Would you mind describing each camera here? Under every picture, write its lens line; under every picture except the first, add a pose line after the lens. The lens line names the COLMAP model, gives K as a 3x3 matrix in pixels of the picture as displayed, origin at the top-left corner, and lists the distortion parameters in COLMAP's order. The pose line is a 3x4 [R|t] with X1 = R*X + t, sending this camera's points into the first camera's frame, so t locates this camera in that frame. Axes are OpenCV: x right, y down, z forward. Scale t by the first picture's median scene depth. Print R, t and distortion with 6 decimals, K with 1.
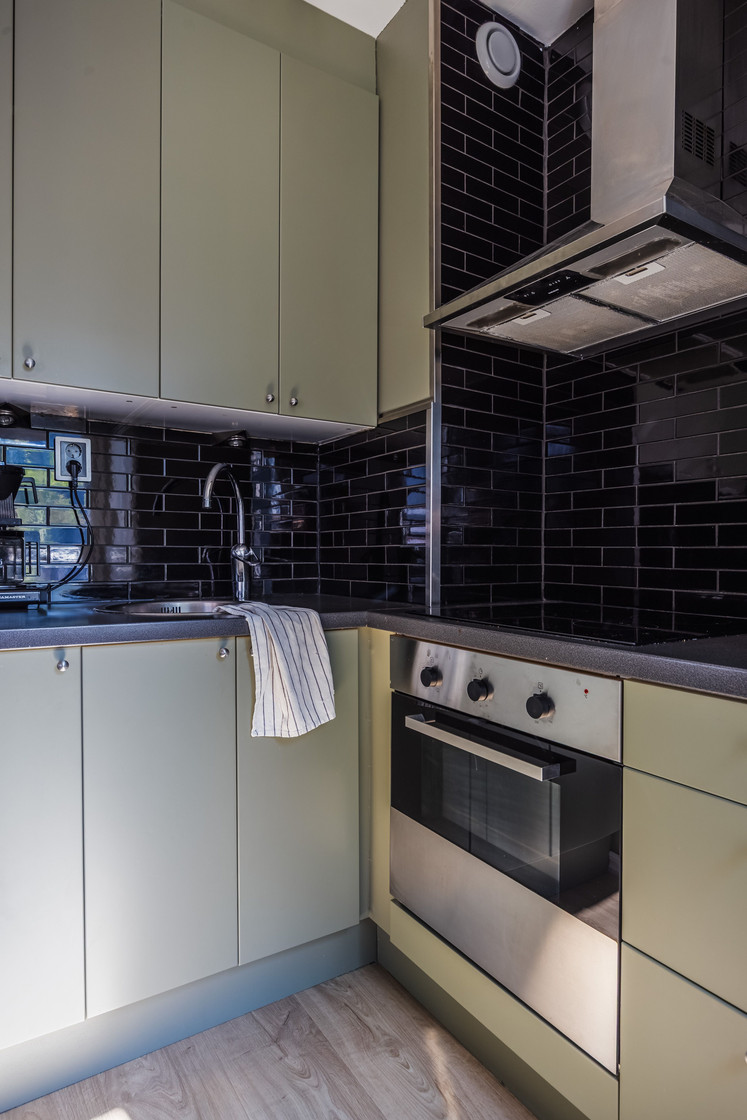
lens RADIAL K [[643.9, 0, 373.8], [0, 643.9, 559.8], [0, 0, 1]] dist [0.002562, 0.002767]
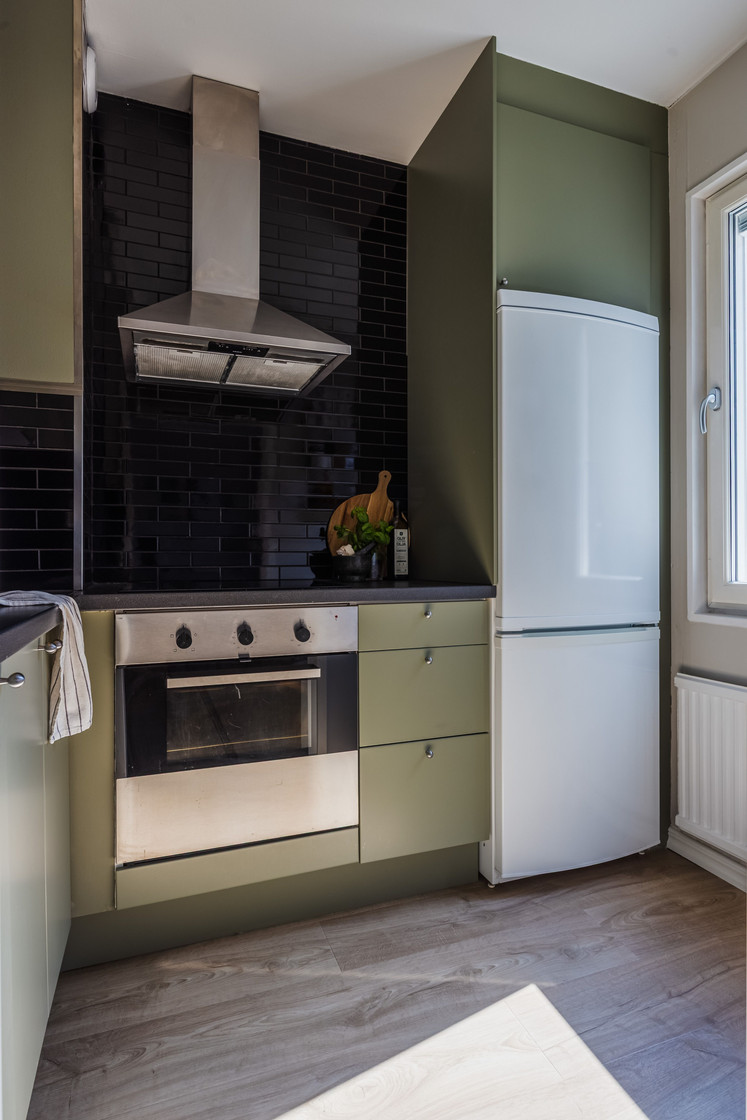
lens RADIAL K [[612.7, 0, 364.7], [0, 612.7, 554.0], [0, 0, 1]] dist [0.018943, 0.001549]
pose [[0.234756, -0.002180, 0.972052, -0.954632], [0.016005, 0.999871, -0.001623, 0.031453], [-0.971923, 0.015939, 0.234761, 0.418754]]
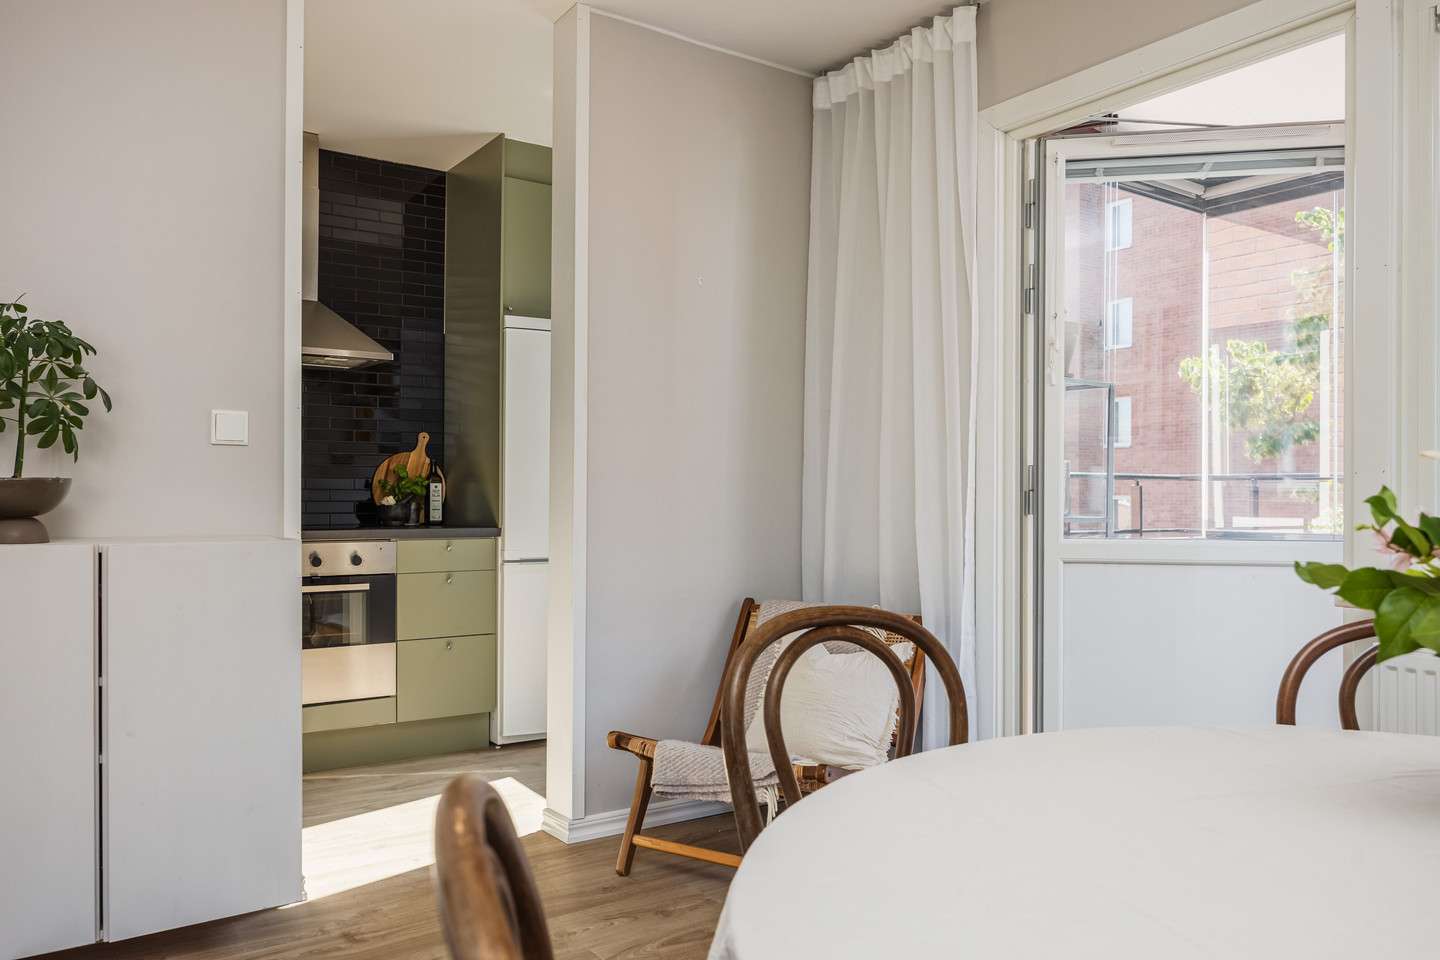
lens RADIAL K [[1063.3, 0, 713.7], [0, 1063.3, 497.4], [0, 0, 1]] dist [0.010100, -0.002227]
pose [[-0.028981, -0.004041, 0.999572, -2.920812], [0.008242, 0.999957, 0.004281, 0.001003], [-0.999546, 0.008362, -0.028947, -0.120621]]
